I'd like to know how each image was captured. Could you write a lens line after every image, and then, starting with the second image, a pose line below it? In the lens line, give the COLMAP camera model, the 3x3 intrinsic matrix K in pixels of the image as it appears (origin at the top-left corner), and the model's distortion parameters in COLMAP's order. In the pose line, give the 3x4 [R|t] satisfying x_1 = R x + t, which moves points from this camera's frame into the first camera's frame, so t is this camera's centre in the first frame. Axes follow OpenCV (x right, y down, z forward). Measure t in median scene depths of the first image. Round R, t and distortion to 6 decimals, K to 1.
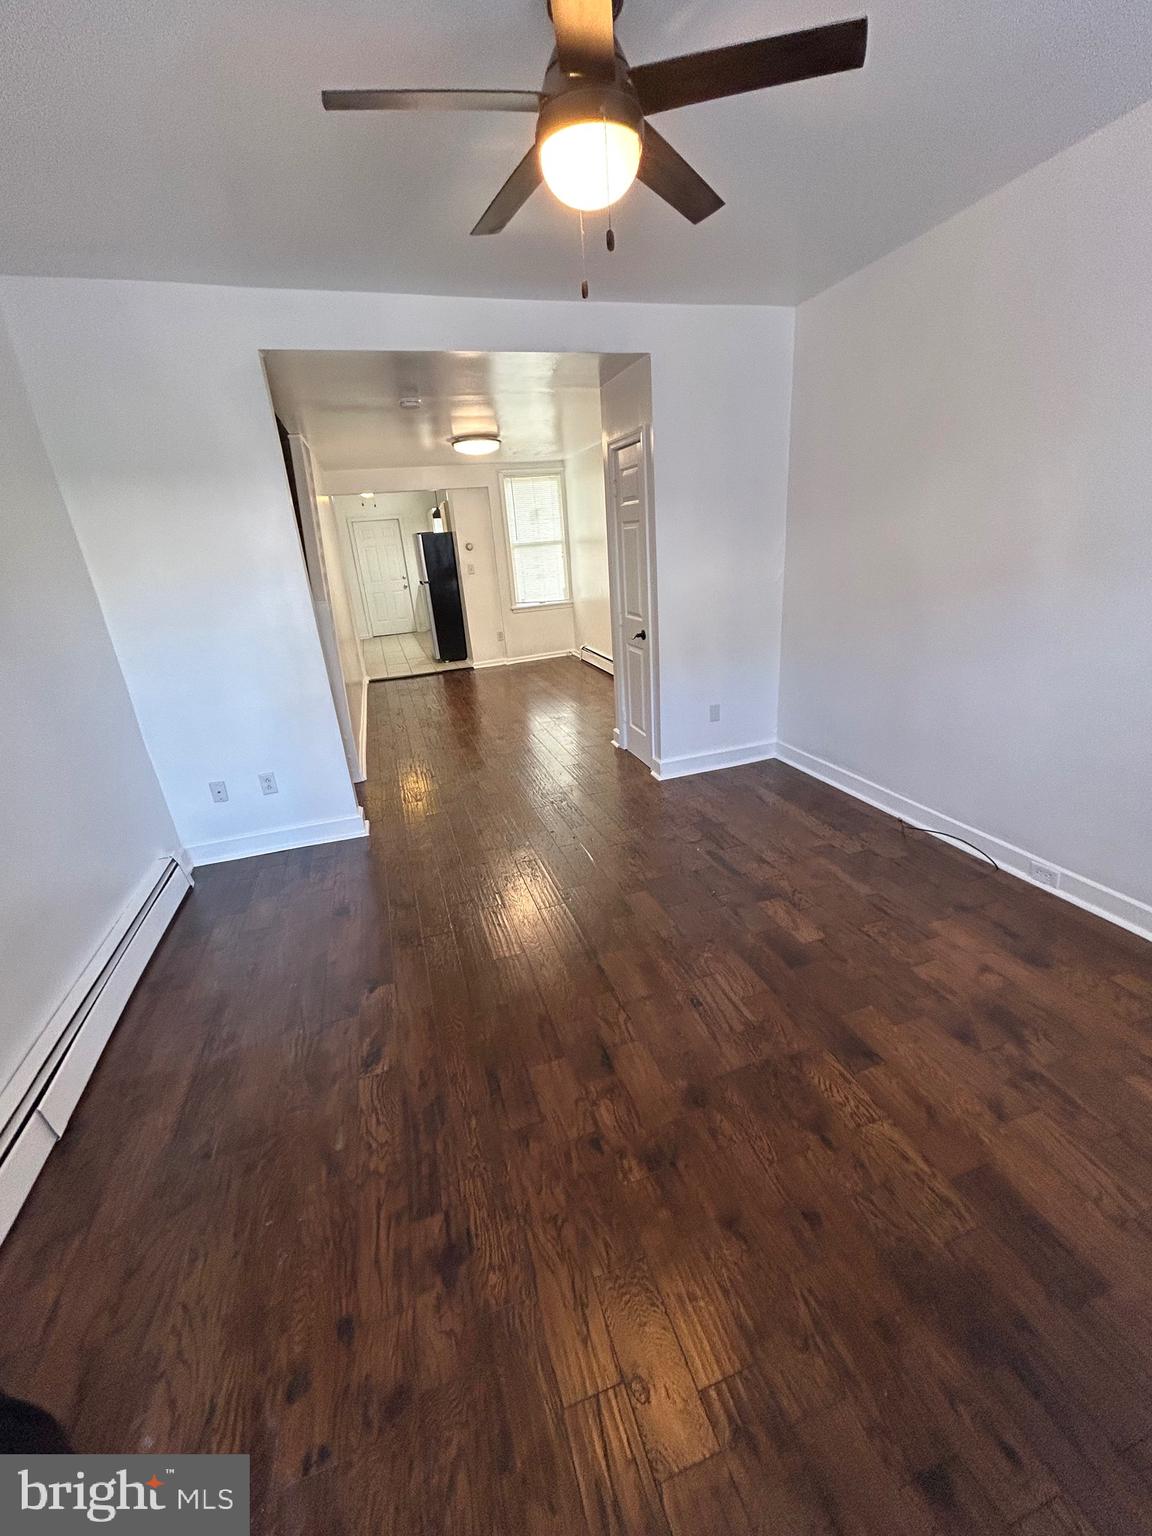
lens RADIAL K [[615.2, 0, 575.9], [0, 615.2, 769.4], [0, 0, 1]] dist [-0.002552, 0.000420]
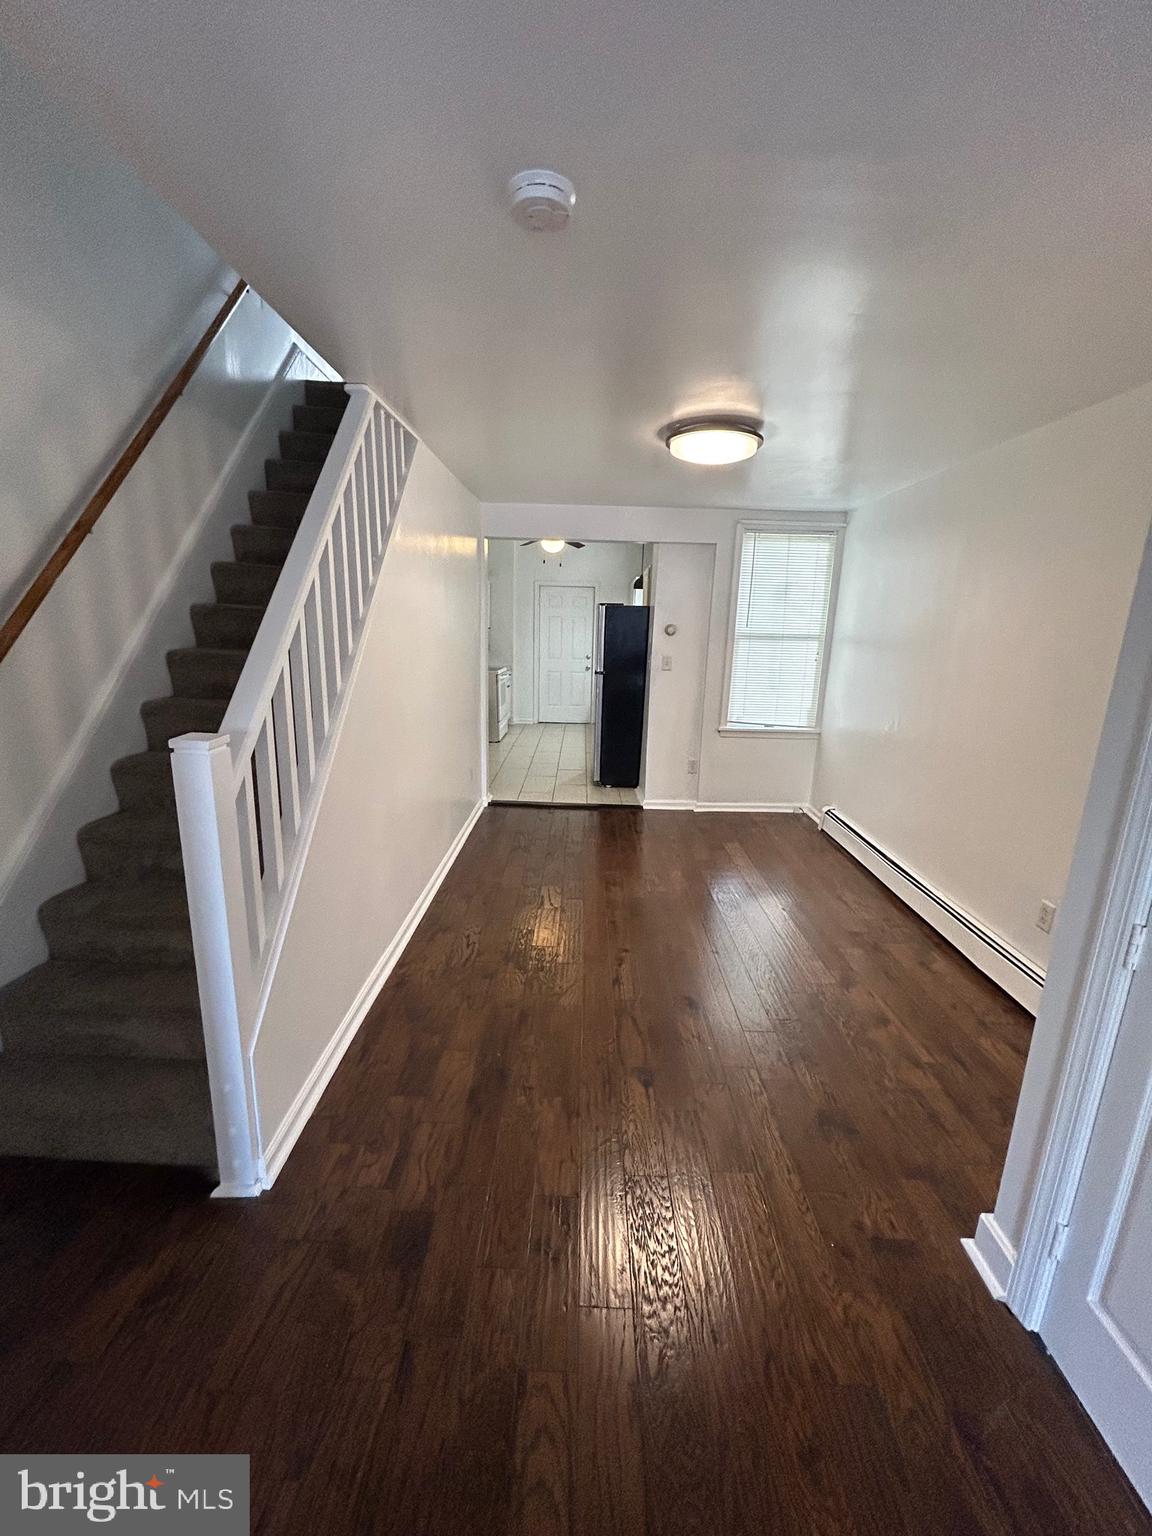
lens RADIAL K [[615.2, 0, 577.4], [0, 615.2, 766.3], [0, 0, 1]] dist [-0.002552, 0.000420]
pose [[0.942242, 0.167244, -0.290187, -0.051088], [-0.202415, 0.974629, -0.095533, -0.133421], [0.266847, 0.148754, 0.952189, 0.360079]]
